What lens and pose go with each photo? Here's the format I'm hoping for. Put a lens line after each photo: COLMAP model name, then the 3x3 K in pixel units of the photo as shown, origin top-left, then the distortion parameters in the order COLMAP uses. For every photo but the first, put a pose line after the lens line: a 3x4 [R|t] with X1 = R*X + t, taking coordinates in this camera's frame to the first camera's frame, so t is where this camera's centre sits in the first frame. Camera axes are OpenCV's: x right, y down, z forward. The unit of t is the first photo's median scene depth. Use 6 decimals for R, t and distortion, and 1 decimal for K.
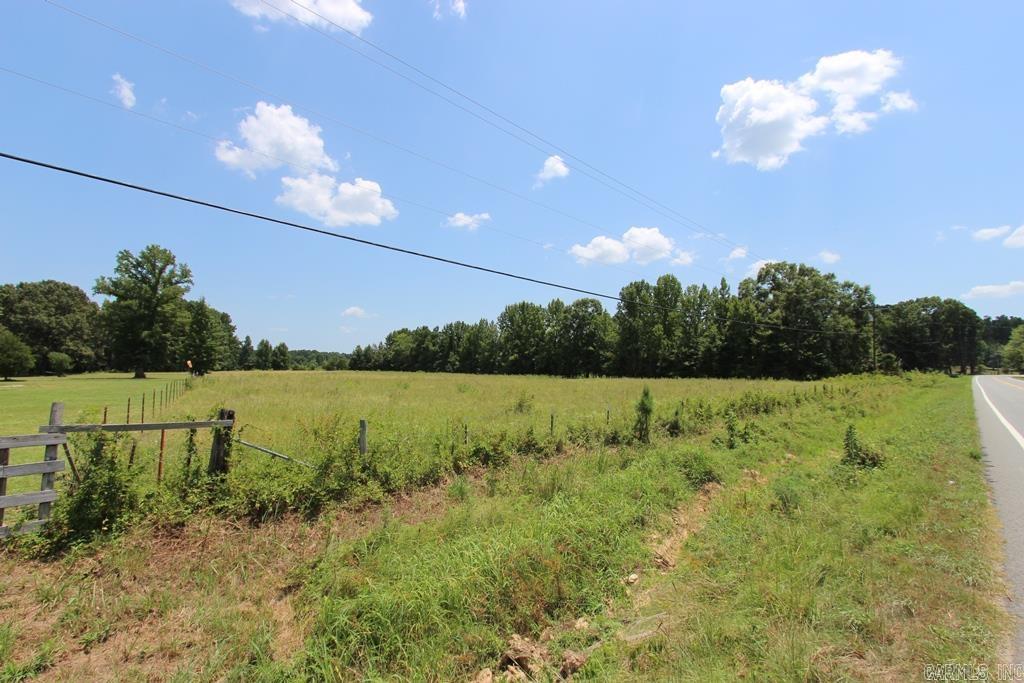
lens RADIAL K [[475.0, 0, 512.0], [0, 475.0, 343.9], [0, 0, 1]] dist [-0.019747, 0.004216]
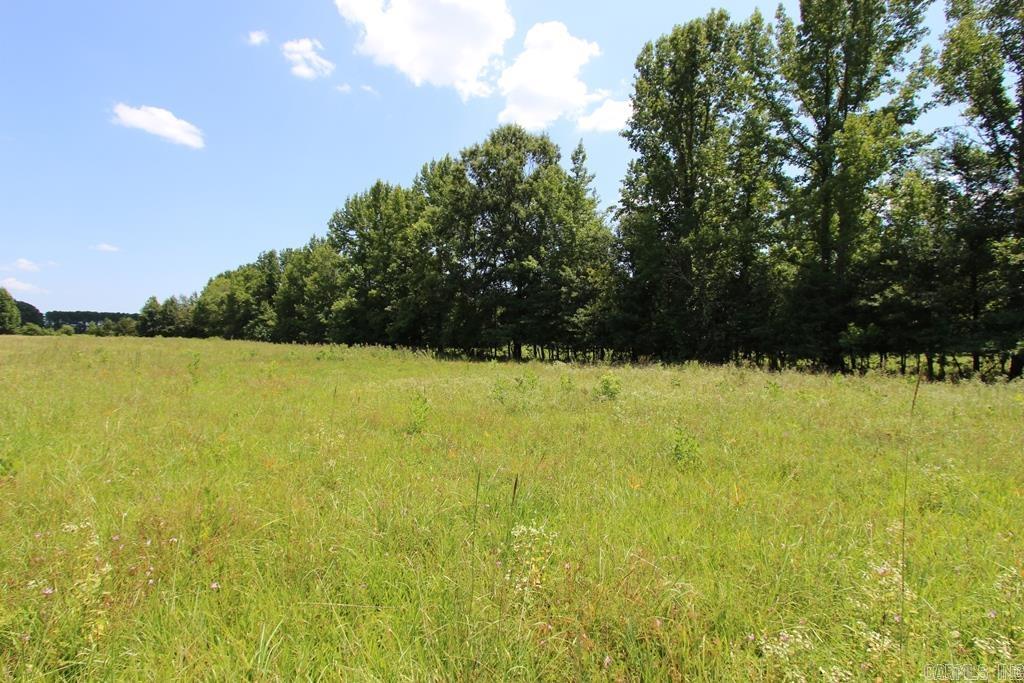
lens RADIAL K [[475.0, 0, 514.0], [0, 475.0, 346.6], [0, 0, 1]] dist [-0.019747, 0.004216]
pose [[0.989571, 0.009094, 0.143760, 0.105072], [-0.018250, 0.997878, 0.062501, 0.042430], [-0.142887, -0.064473, 0.987637, 0.656210]]
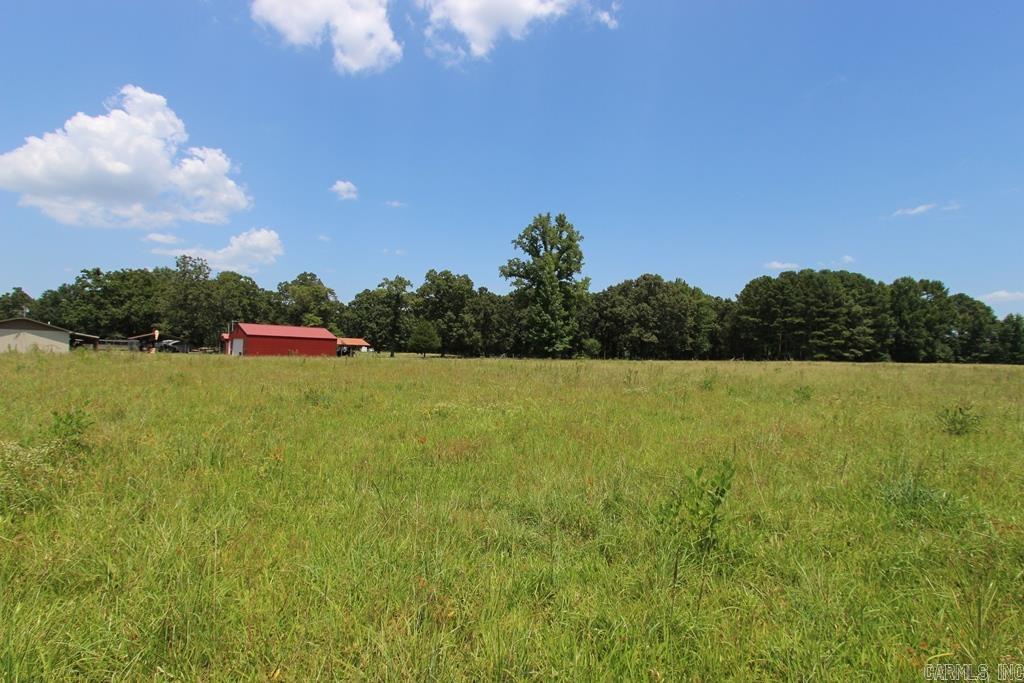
lens RADIAL K [[475.0, 0, 513.7], [0, 475.0, 347.0], [0, 0, 1]] dist [-0.019747, 0.004216]
pose [[0.024940, -0.018739, -0.999513, 0.099725], [0.032444, 0.999313, -0.017925, 0.042342], [0.999162, -0.031981, 0.025531, 0.655138]]
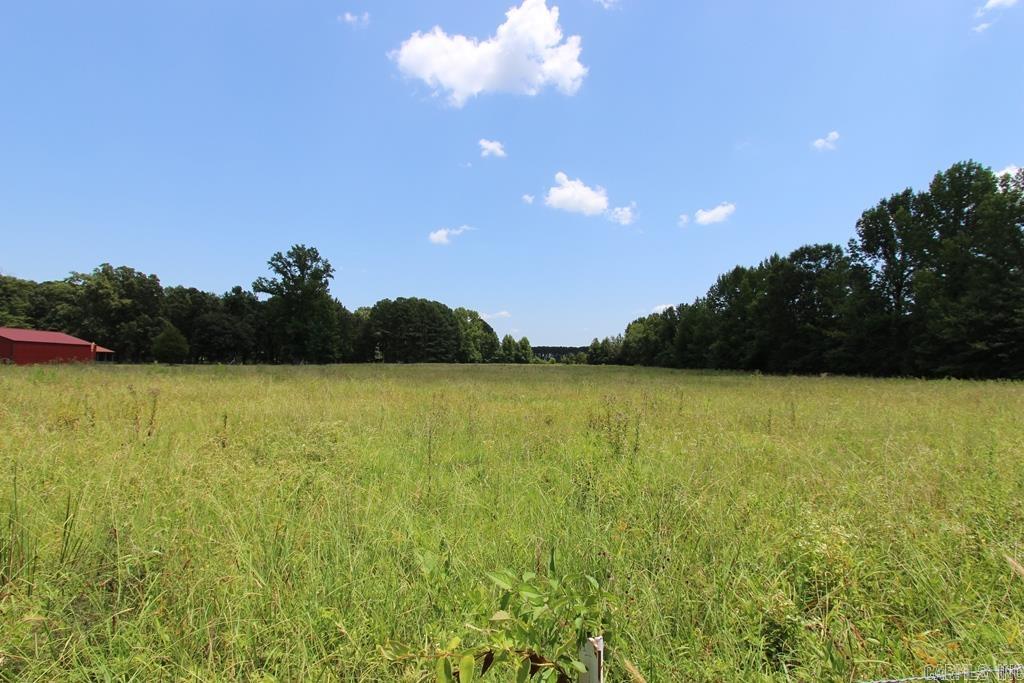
lens RADIAL K [[479.3, 0, 511.5], [0, 479.3, 357.6], [0, 0, 1]] dist [-0.008962, 0.003610]
pose [[0.803155, -0.000683, -0.595770, 0.213493], [0.022086, 0.999346, 0.028627, 0.022446], [0.595361, -0.036150, 0.802645, 0.281409]]
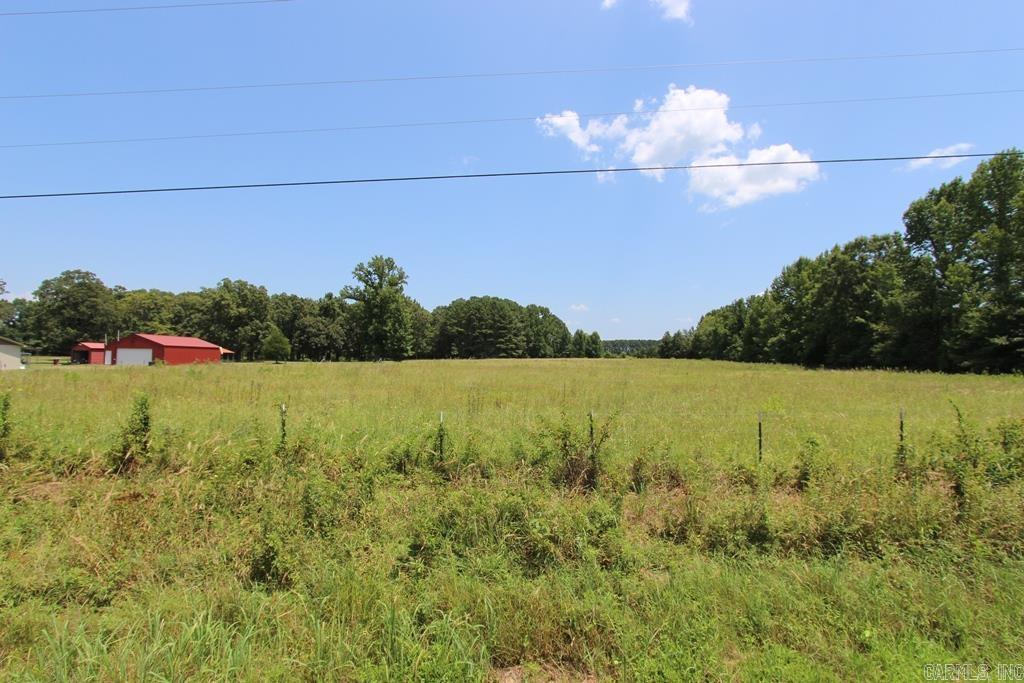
lens RADIAL K [[479.3, 0, 512.0], [0, 479.3, 349.8], [0, 0, 1]] dist [-0.008962, 0.003610]
pose [[0.693004, -0.011487, -0.720842, 0.279249], [0.037151, 0.999114, 0.019796, 0.018220], [0.719976, -0.040499, 0.692817, 0.266155]]
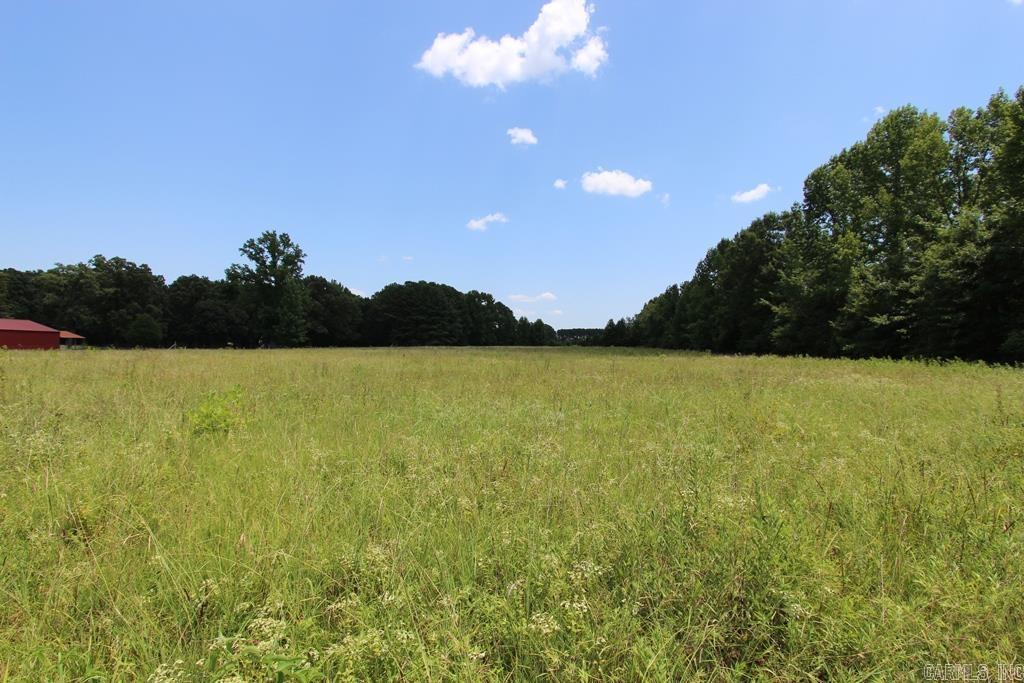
lens RADIAL K [[479.3, 0, 511.4], [0, 479.3, 342.4], [0, 0, 1]] dist [-0.008962, 0.003610]
pose [[0.741126, -0.005549, -0.671343, 0.302410], [0.034500, 0.998959, 0.029829, 0.028259], [0.670479, -0.045268, 0.740547, 0.381875]]
